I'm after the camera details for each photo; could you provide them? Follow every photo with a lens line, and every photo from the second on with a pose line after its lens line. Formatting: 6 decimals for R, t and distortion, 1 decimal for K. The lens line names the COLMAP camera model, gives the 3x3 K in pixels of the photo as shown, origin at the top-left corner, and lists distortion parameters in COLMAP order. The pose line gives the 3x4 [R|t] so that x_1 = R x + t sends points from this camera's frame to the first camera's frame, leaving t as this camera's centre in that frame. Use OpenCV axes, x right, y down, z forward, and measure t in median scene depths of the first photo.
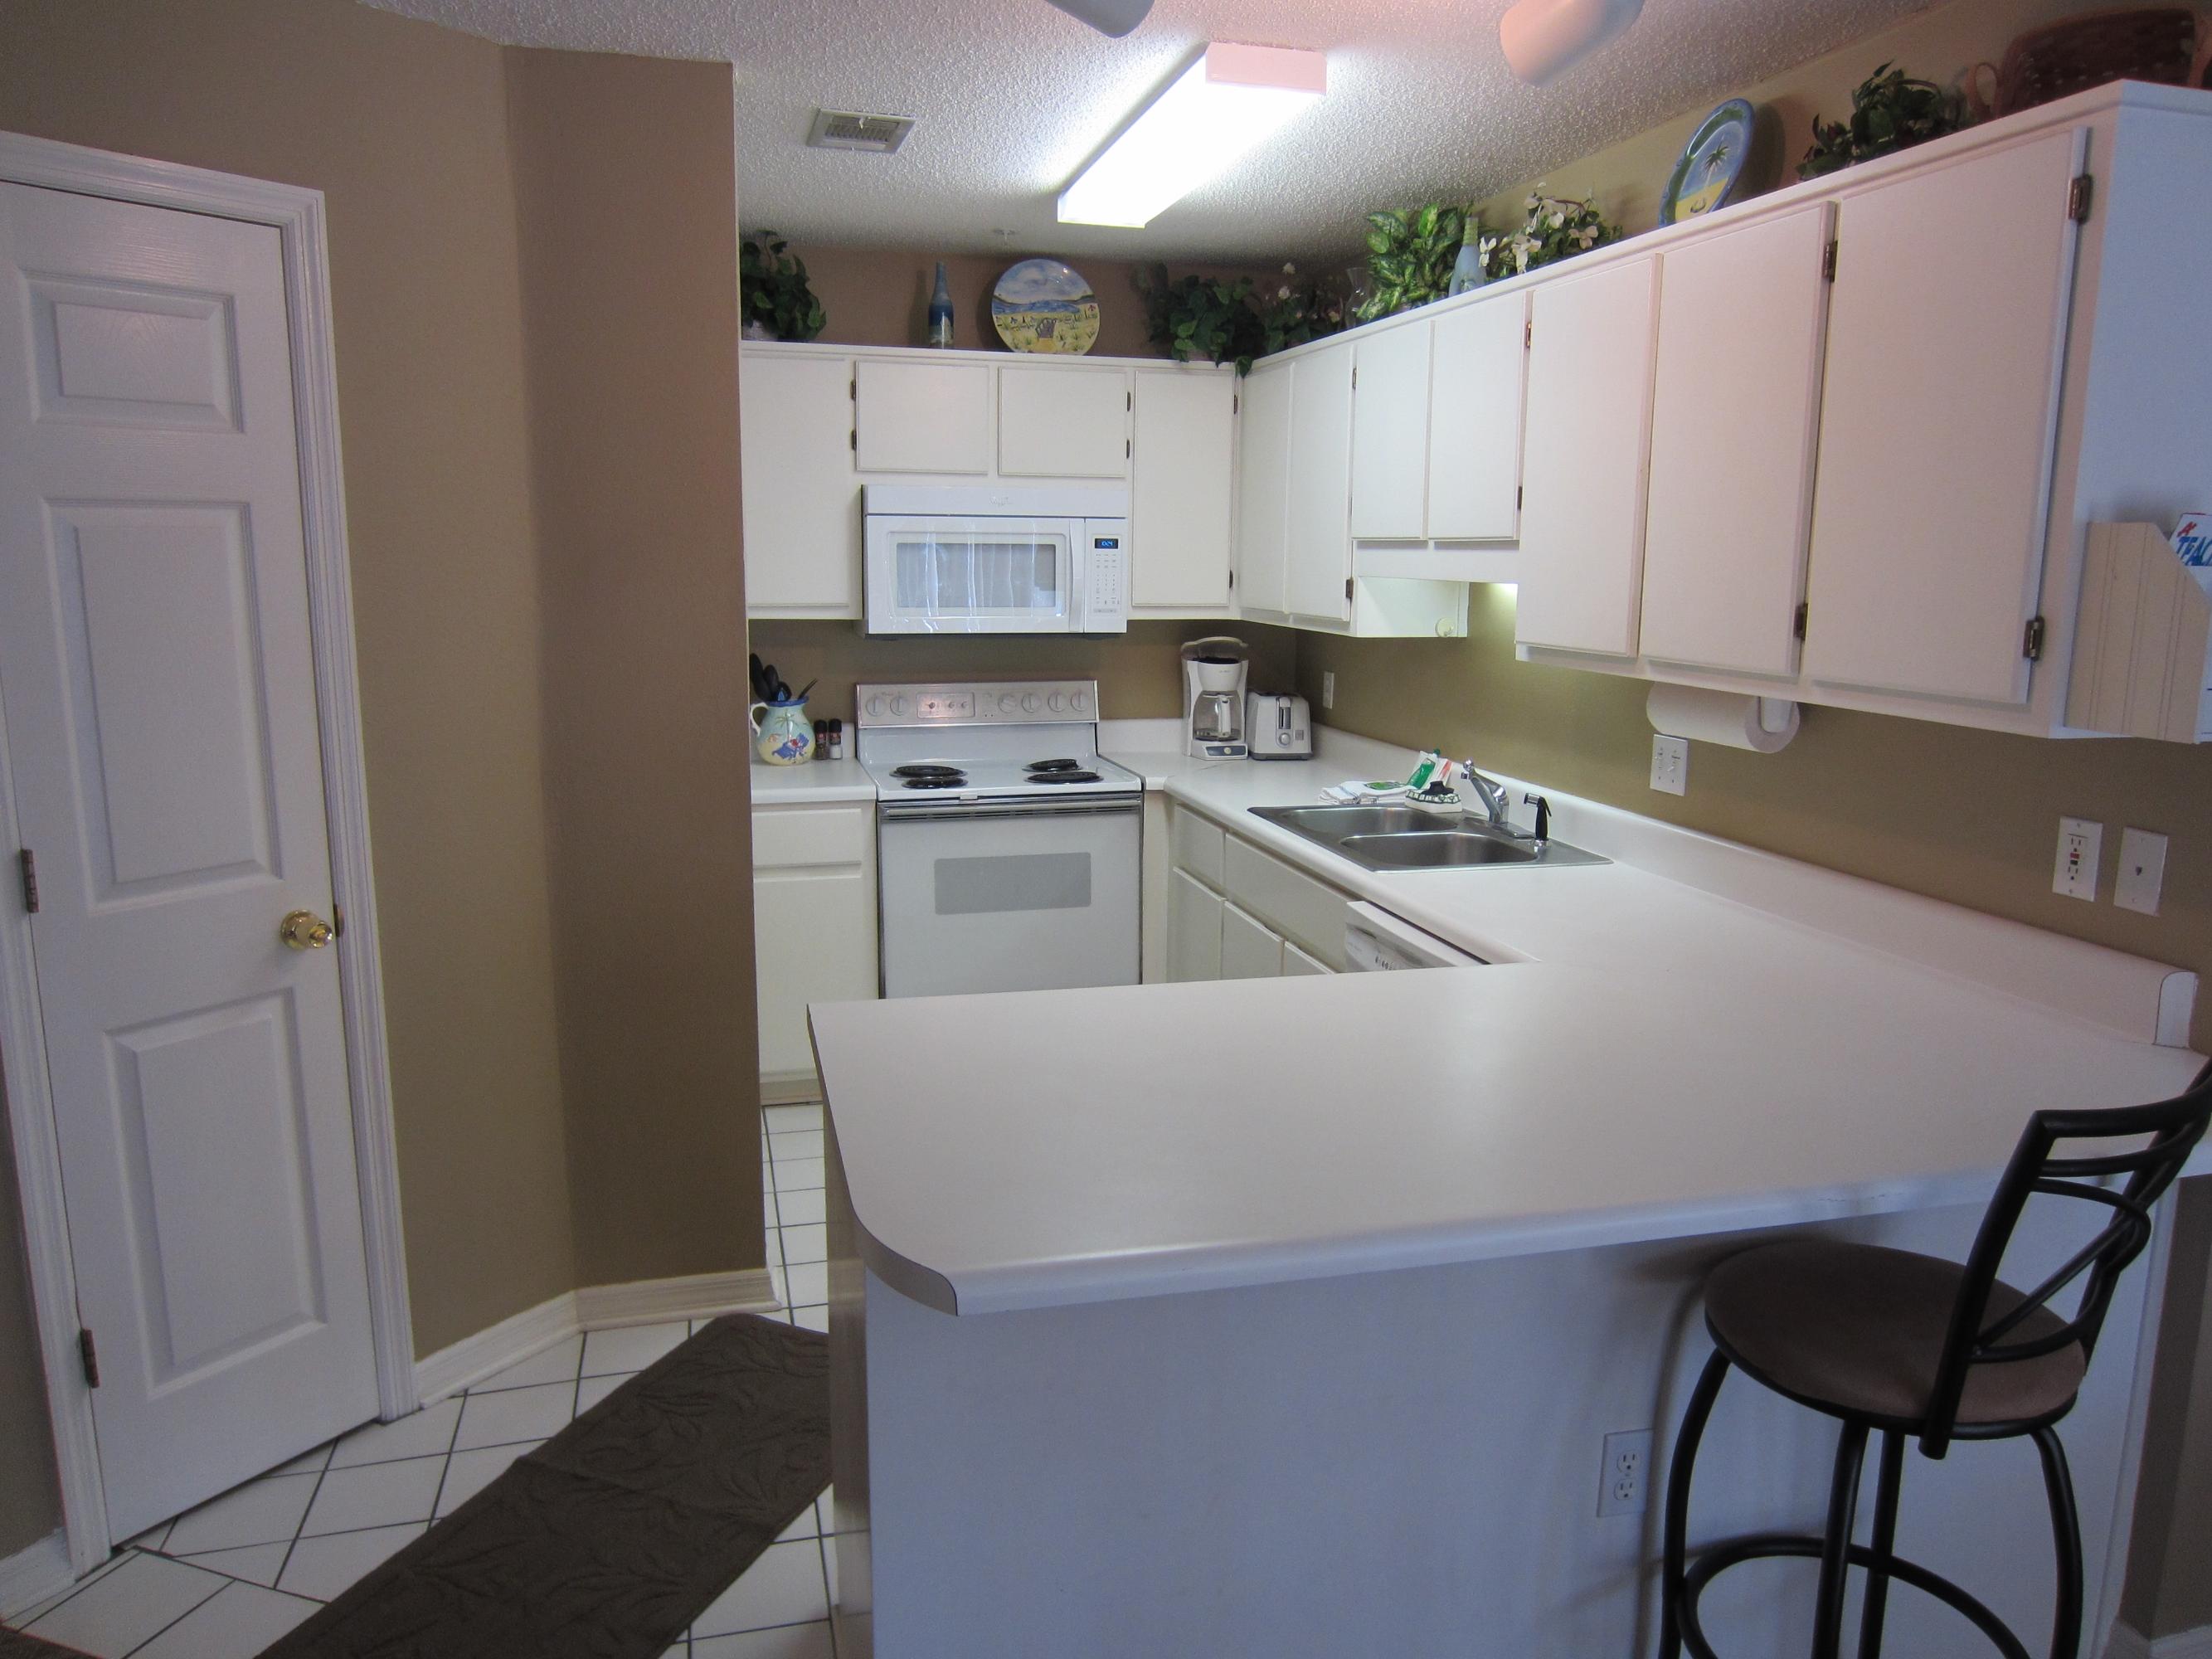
lens RADIAL K [[1599.2, 0, 1106.0], [0, 1599.2, 829.5], [0, 0, 1]] dist [-0.022633, 0.002828]
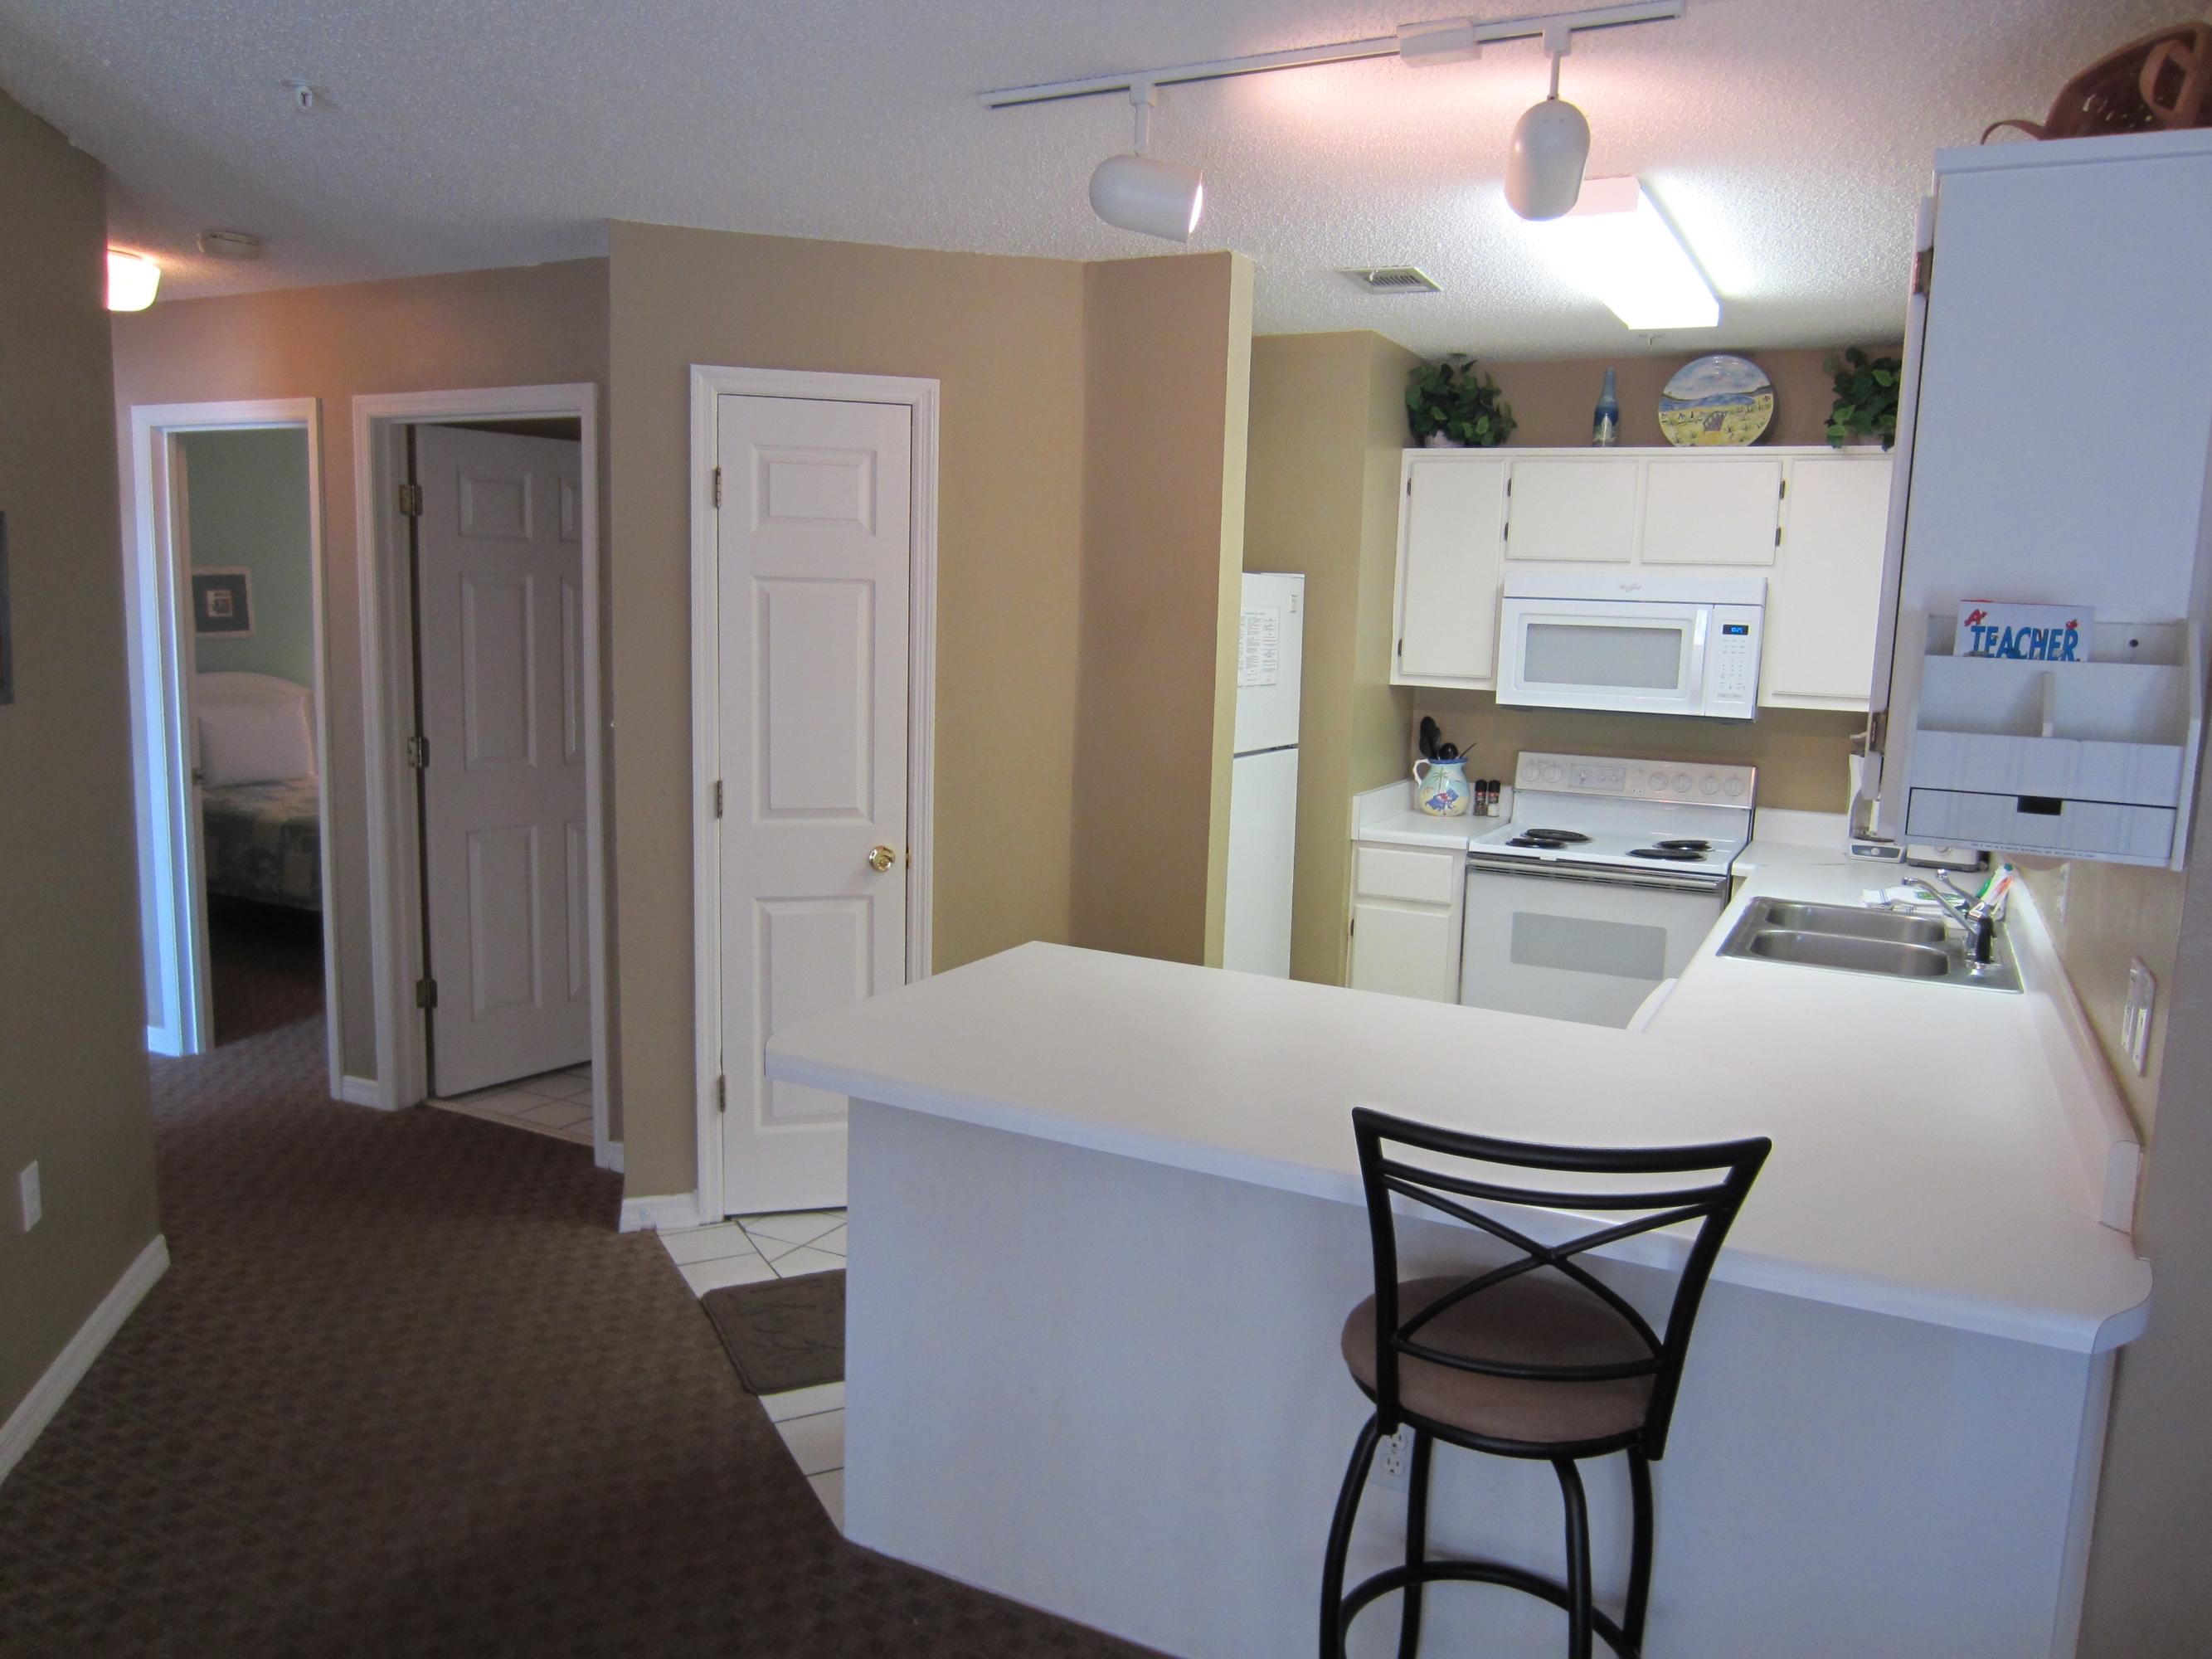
lens RADIAL K [[1599.2, 0, 1106.0], [0, 1599.2, 829.5], [0, 0, 1]] dist [-0.022633, 0.002828]
pose [[0.738317, 0.108256, -0.665709, 0.390434], [-0.142776, 0.989752, 0.002602, 0.000273], [0.659169, 0.093126, 0.746207, -0.002139]]
